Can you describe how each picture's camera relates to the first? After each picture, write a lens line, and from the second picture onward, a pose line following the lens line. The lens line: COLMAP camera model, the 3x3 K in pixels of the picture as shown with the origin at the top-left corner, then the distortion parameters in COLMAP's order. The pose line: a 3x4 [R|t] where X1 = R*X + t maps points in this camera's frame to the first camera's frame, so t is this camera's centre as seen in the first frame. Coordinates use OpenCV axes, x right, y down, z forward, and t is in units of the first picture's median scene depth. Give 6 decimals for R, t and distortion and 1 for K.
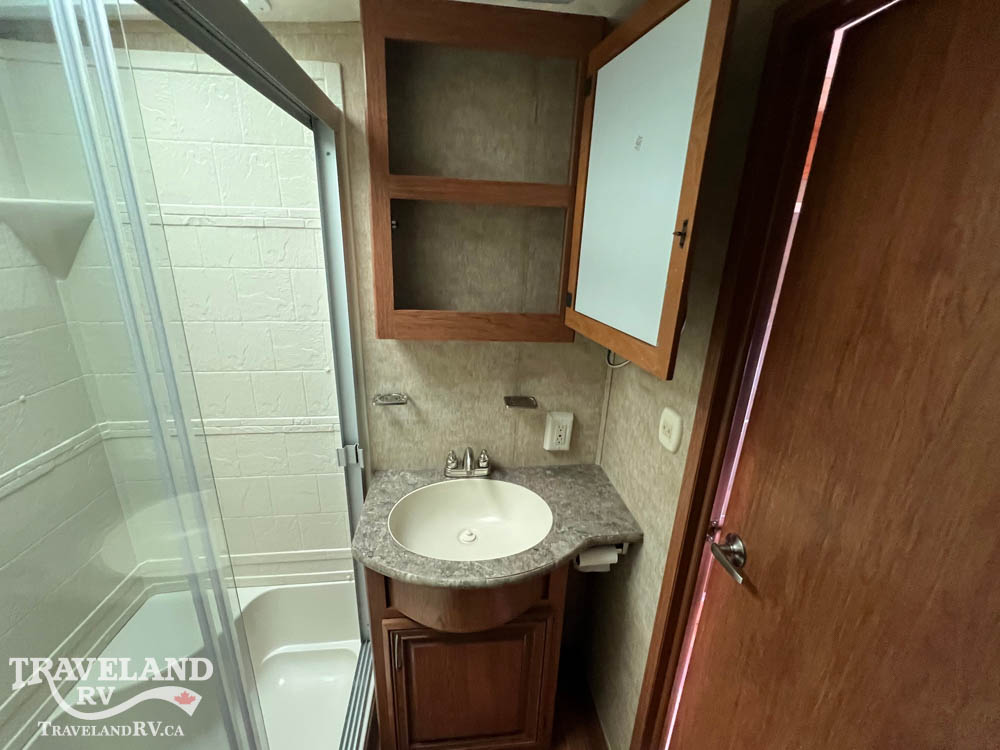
lens RADIAL K [[400.1, 0, 498.0], [0, 400.1, 368.2], [0, 0, 1]] dist [-0.002704, 0.000227]
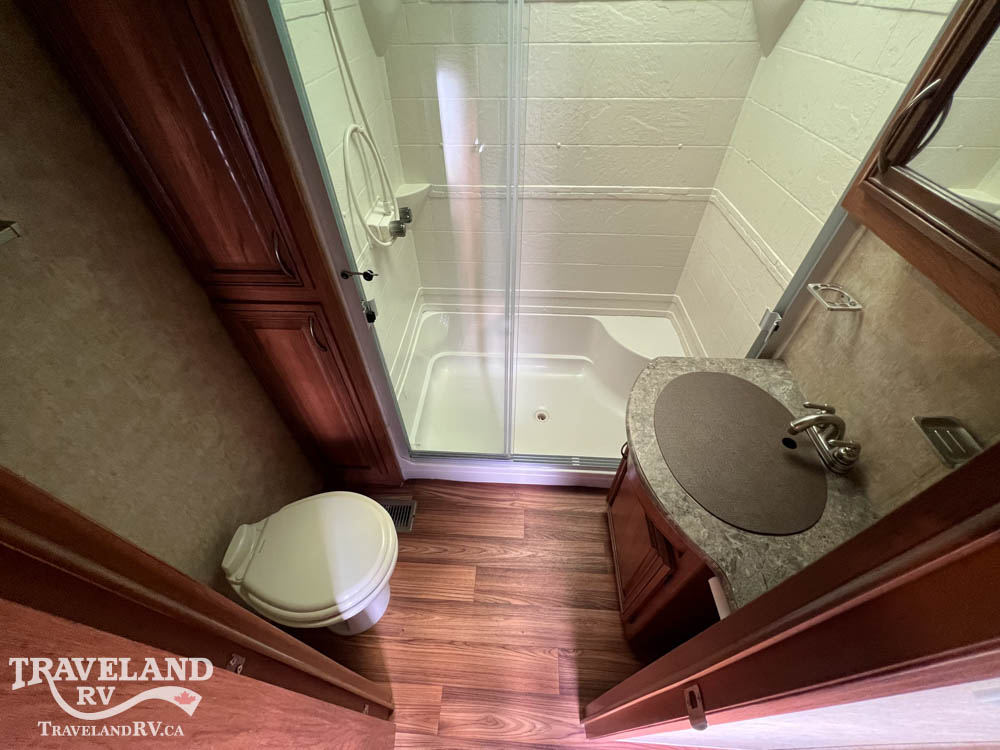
lens RADIAL K [[400.1, 0, 498.6], [0, 400.1, 378.6], [0, 0, 1]] dist [-0.002704, 0.000227]
pose [[-0.162231, 0.694373, -0.701090, 0.492740], [-0.297521, 0.643015, 0.705700, -0.174160], [0.940831, 0.323076, 0.102274, 0.350367]]
